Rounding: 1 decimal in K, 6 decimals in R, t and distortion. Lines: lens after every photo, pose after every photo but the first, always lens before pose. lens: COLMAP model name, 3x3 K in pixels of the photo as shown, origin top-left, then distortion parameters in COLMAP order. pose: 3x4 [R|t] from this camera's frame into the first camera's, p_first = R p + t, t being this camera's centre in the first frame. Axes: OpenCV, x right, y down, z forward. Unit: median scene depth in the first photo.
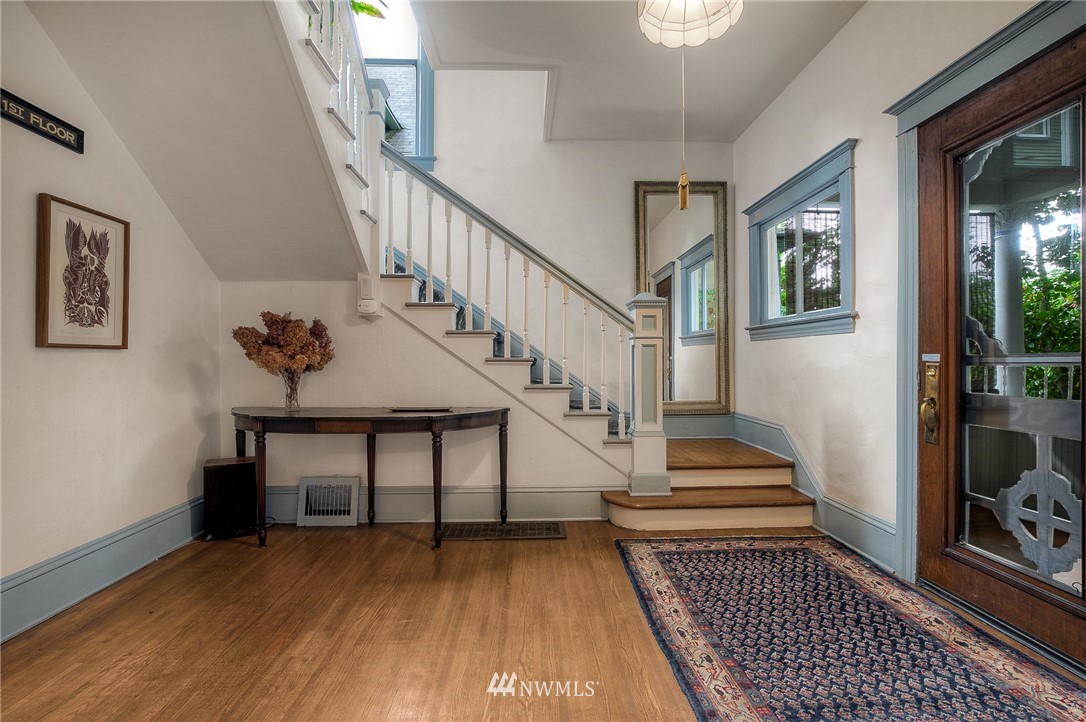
lens RADIAL K [[496.9, 0, 548.7], [0, 496.9, 359.3], [0, 0, 1]] dist [-0.003947, 0.000427]
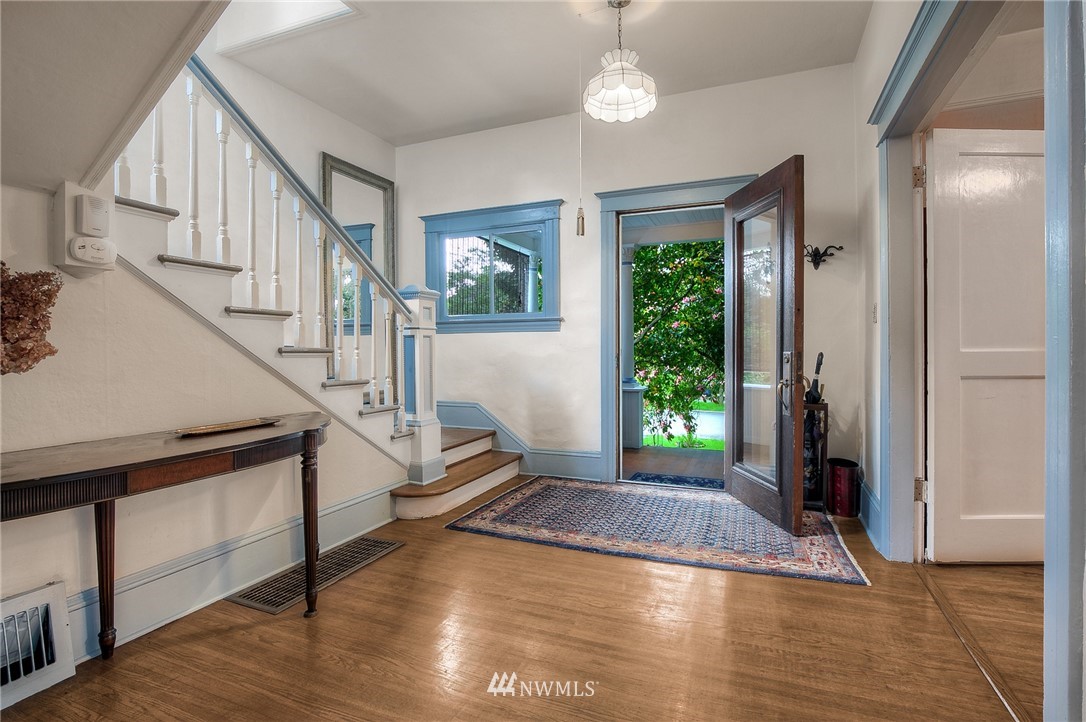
lens RADIAL K [[496.9, 0, 562.2], [0, 496.9, 348.9], [0, 0, 1]] dist [-0.003947, 0.000427]
pose [[0.427565, 0.000951, 0.903984, -0.726066], [0.004110, 0.999987, -0.002996, 0.003529], [-0.903975, 0.004996, 0.427556, 0.368086]]
